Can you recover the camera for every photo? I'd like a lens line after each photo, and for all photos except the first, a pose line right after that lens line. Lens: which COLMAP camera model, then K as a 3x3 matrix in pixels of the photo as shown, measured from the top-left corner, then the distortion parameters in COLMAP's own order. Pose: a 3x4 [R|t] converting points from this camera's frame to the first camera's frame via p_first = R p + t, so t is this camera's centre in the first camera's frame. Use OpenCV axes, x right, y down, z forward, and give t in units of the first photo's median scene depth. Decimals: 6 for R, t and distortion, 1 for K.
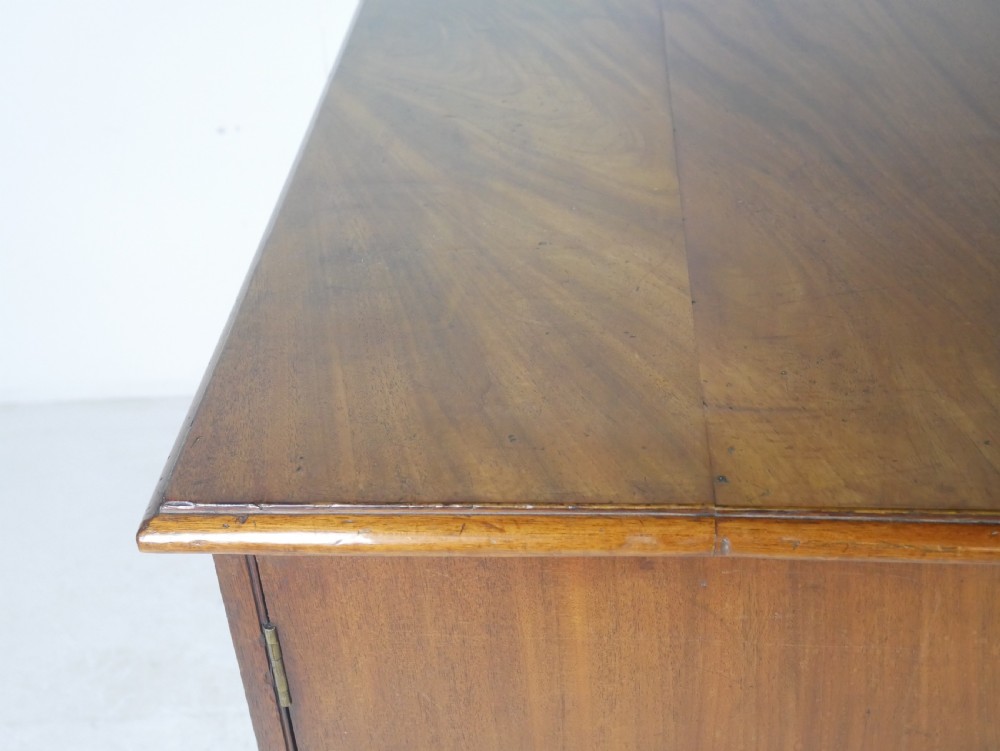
lens RADIAL K [[1184.3, 0, 559.3], [0, 1184.3, 372.4], [0, 0, 1]] dist [0.012617, -0.016326]
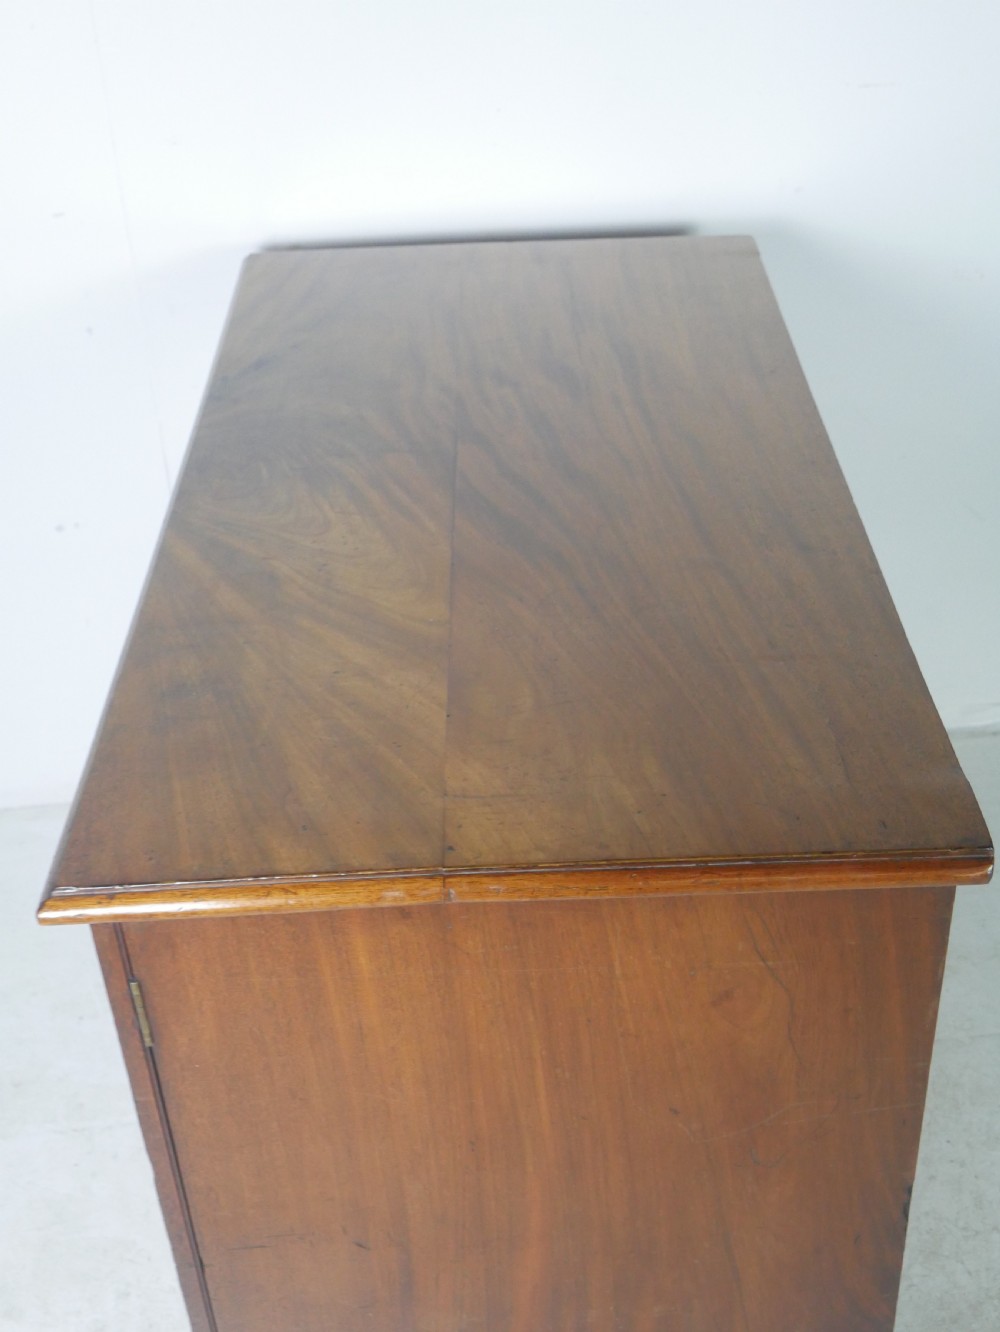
lens RADIAL K [[1577.5, 0, 498.8], [0, 1577.5, 670.2], [0, 0, 1]] dist [0.012617, -0.016326]
pose [[0.998462, -0.055435, 0.000617, 0.187973], [0.055405, 0.997418, -0.045687, -0.029788], [0.001917, 0.045651, 0.998956, -0.809971]]
